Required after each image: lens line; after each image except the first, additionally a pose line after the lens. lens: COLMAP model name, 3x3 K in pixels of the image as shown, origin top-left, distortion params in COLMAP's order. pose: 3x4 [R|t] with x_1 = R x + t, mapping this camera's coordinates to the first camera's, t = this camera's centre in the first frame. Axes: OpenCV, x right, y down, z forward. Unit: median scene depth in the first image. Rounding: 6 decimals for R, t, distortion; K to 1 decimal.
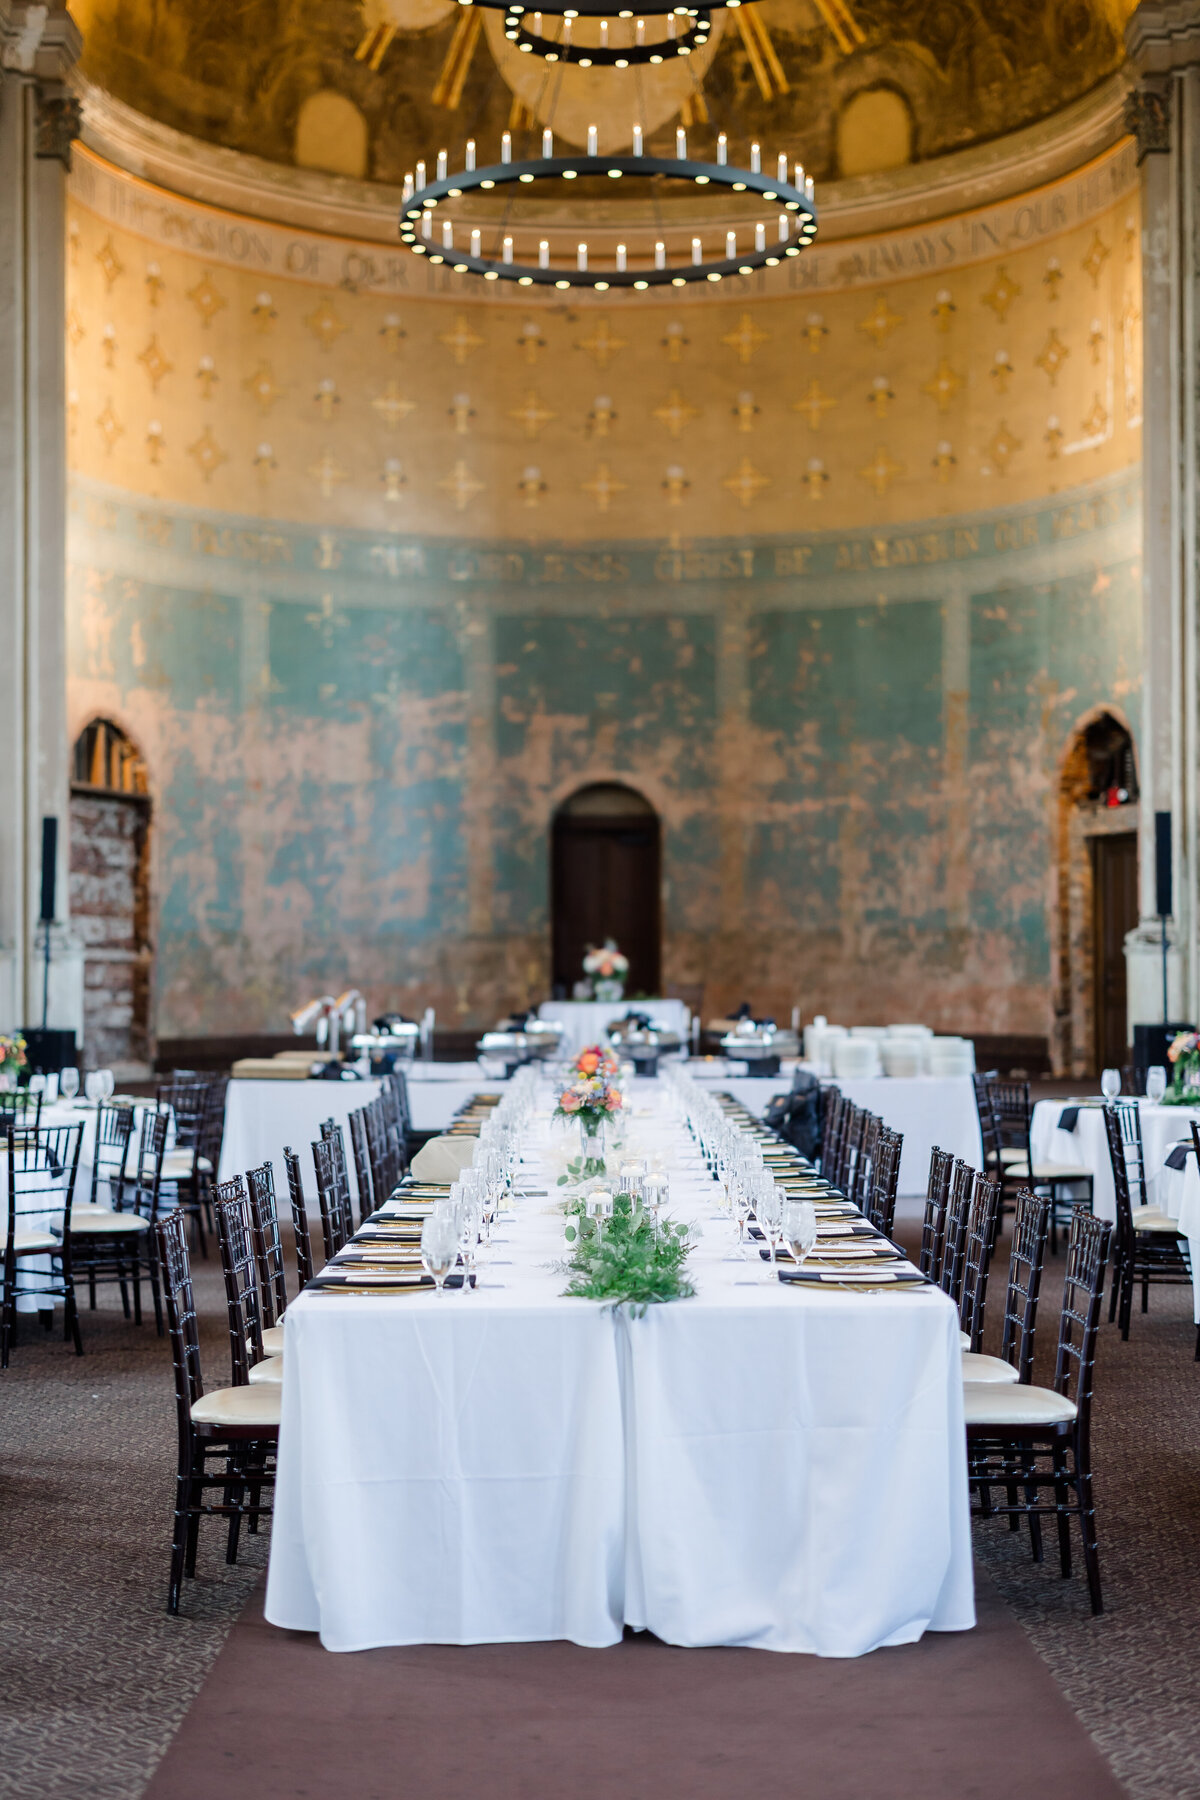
lens RADIAL K [[2719.7, 0, 596.9], [0, 2719.7, 924.1], [0, 0, 1]] dist [0.023258, 0.058775]
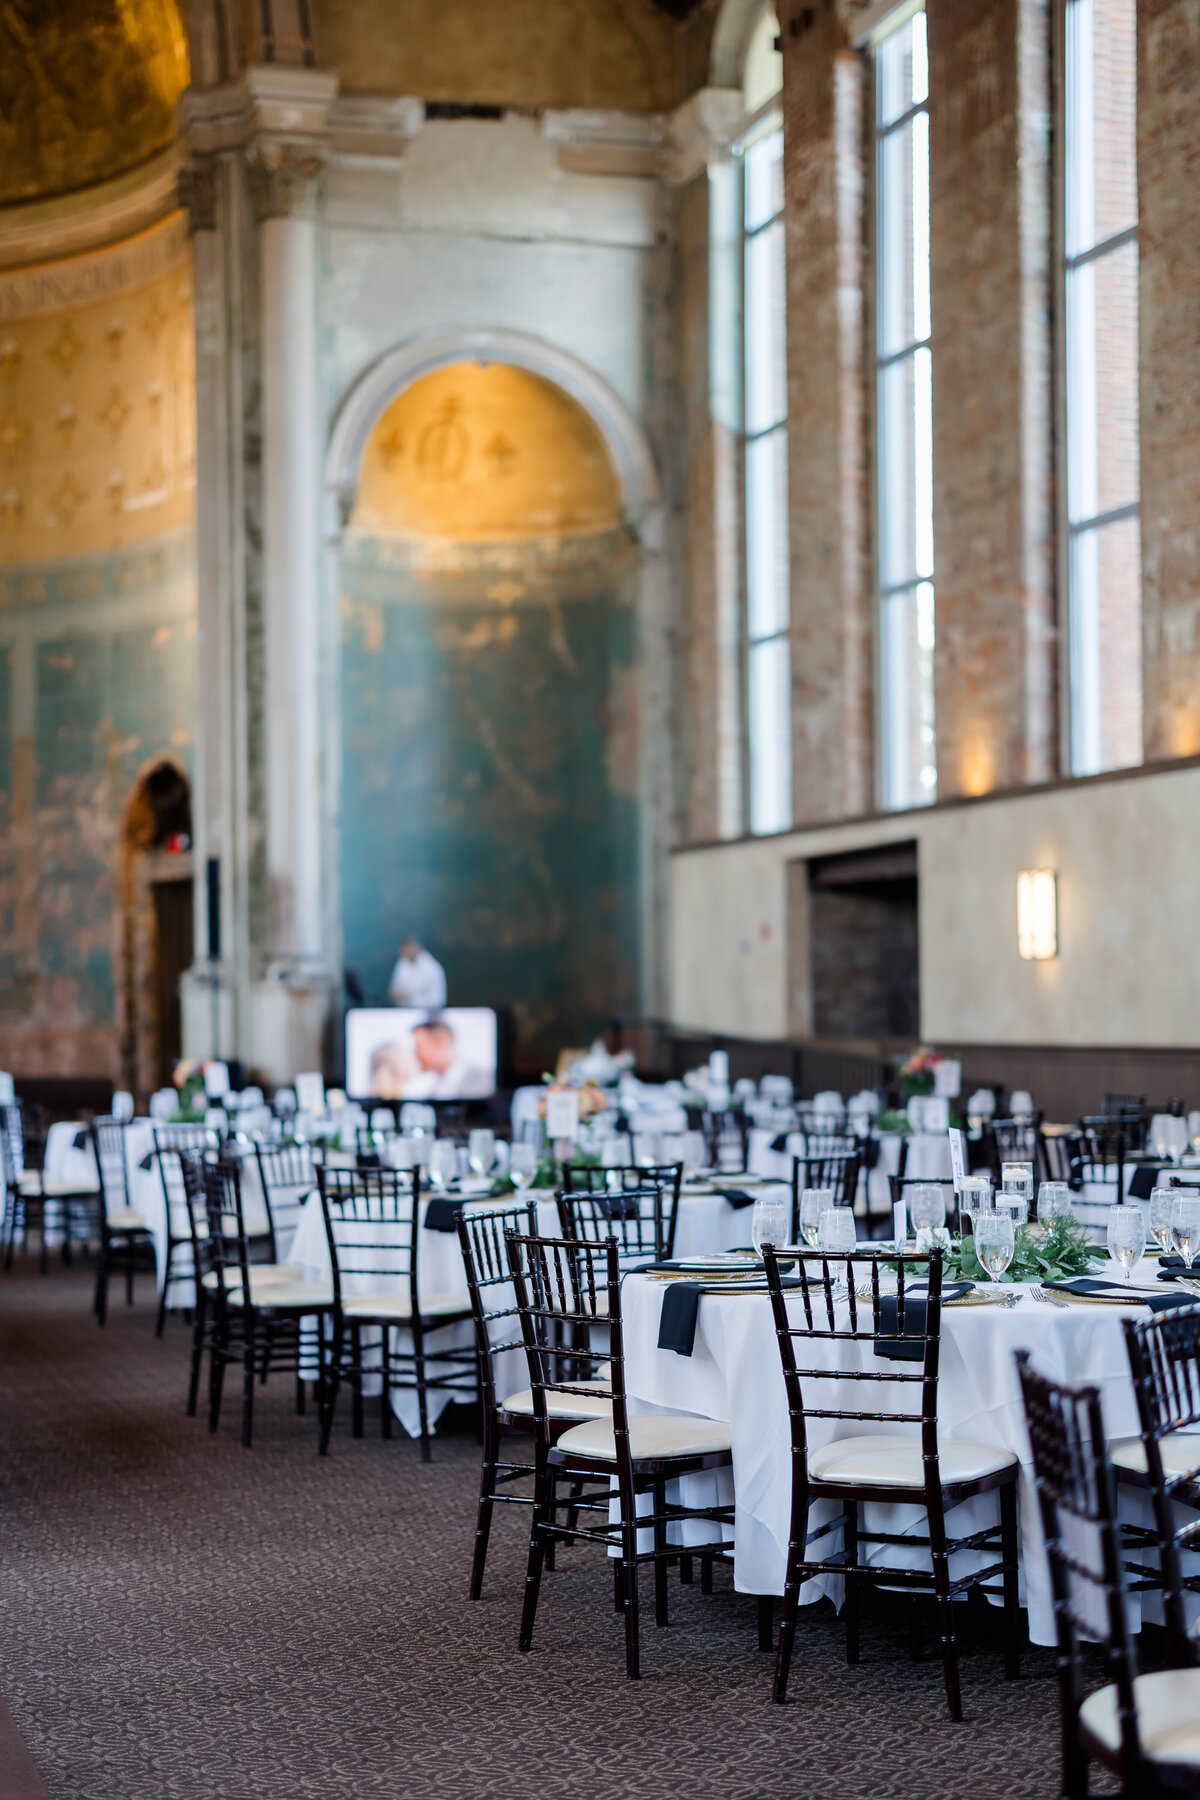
lens RADIAL K [[2856.8, 0, 599.3], [0, 2856.8, 941.5], [0, 0, 1]] dist [0.007730, 0.037976]
pose [[0.952862, -0.003316, 0.303387, 0.014078], [0.007302, 0.999901, -0.012005, 0.004502], [-0.303318, 0.013655, 0.952792, -0.076455]]
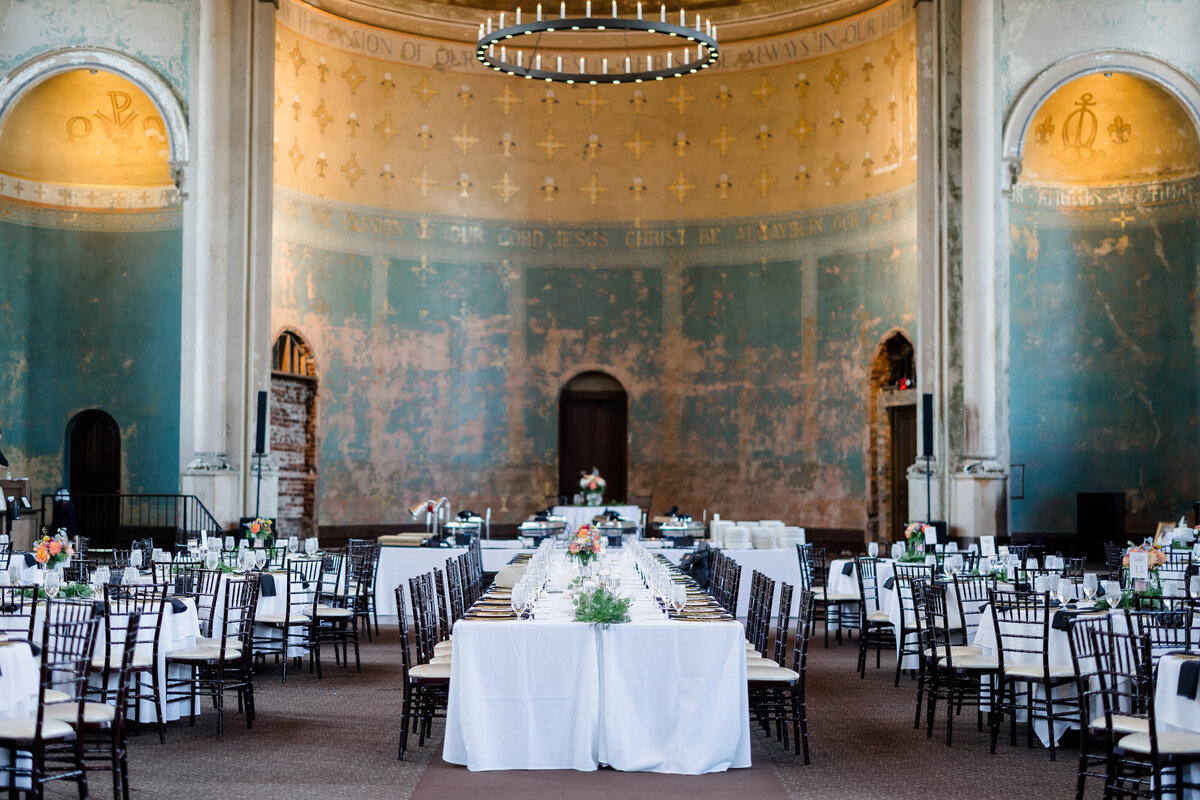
lens RADIAL K [[1915.4, 0, 543.9], [0, 1915.4, 369.4], [0, 0, 1]] dist [0.027146, 0.075859]
pose [[0.999715, 0.007639, -0.022599, -0.000523], [-0.008674, 0.998901, -0.046055, -0.000192], [0.022222, 0.046238, 0.998683, -0.152962]]
